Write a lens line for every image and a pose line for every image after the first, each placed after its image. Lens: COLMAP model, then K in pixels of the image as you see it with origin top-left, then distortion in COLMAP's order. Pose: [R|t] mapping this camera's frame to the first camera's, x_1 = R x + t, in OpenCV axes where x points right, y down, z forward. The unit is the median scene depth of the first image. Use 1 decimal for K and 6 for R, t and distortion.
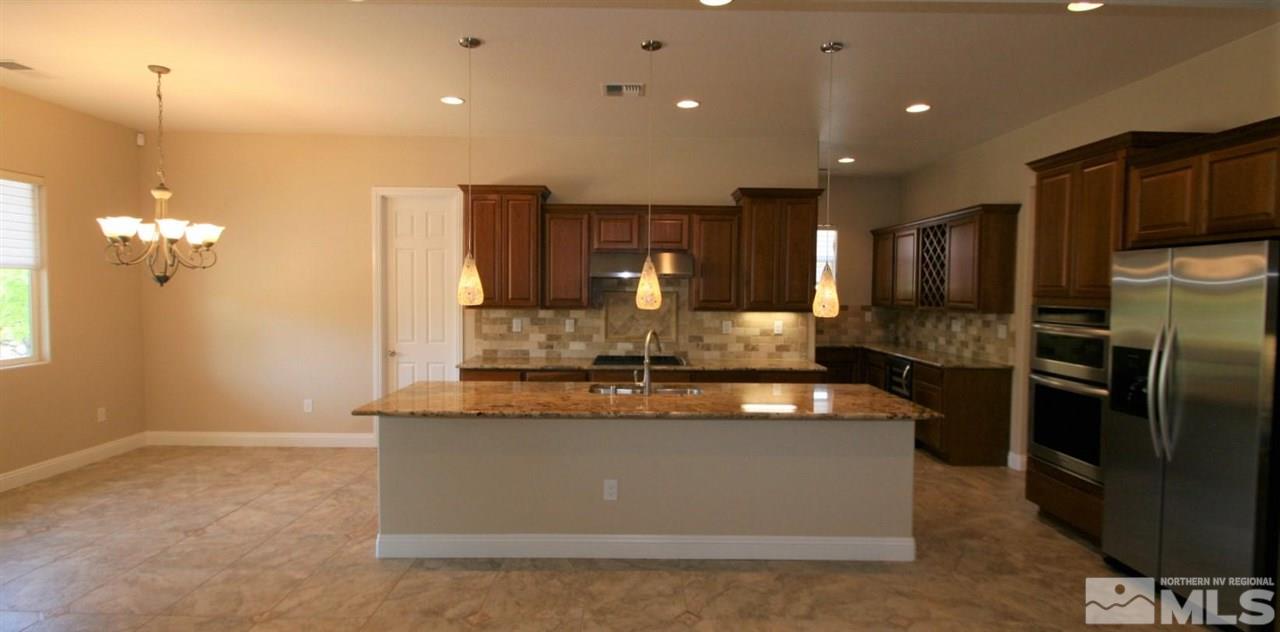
lens RADIAL K [[619.0, 0, 651.2], [0, 619.0, 323.7], [0, 0, 1]] dist [-0.003481, -0.007692]
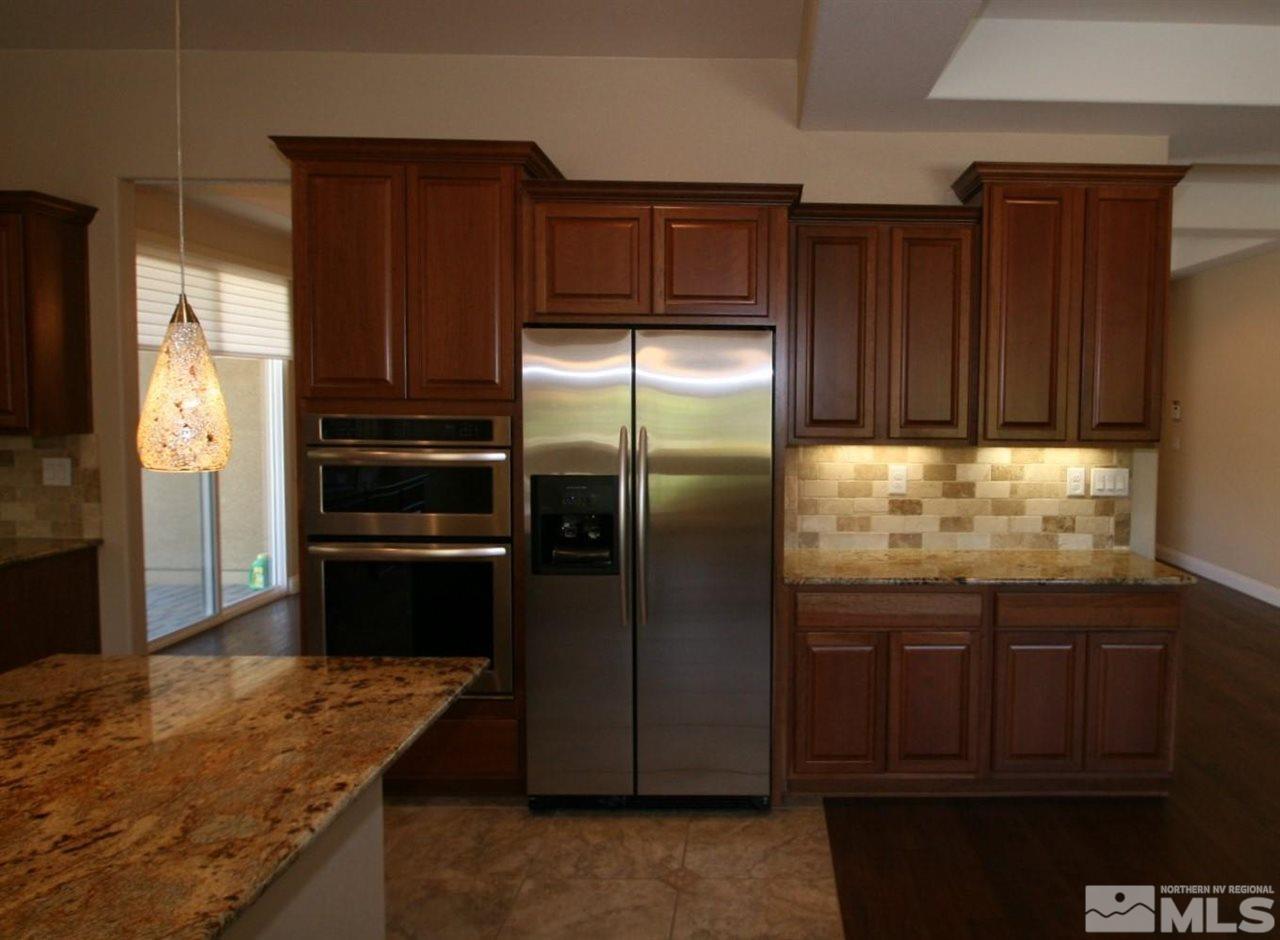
lens RADIAL K [[914.8, 0, 640.2], [0, 914.8, 464.0], [0, 0, 1]] dist [-0.003204, -0.000120]
pose [[0.019467, -0.077462, 0.996805, -0.186995], [0.043380, 0.996121, 0.076562, -0.042122], [-0.998869, 0.041751, 0.022752, 0.822003]]
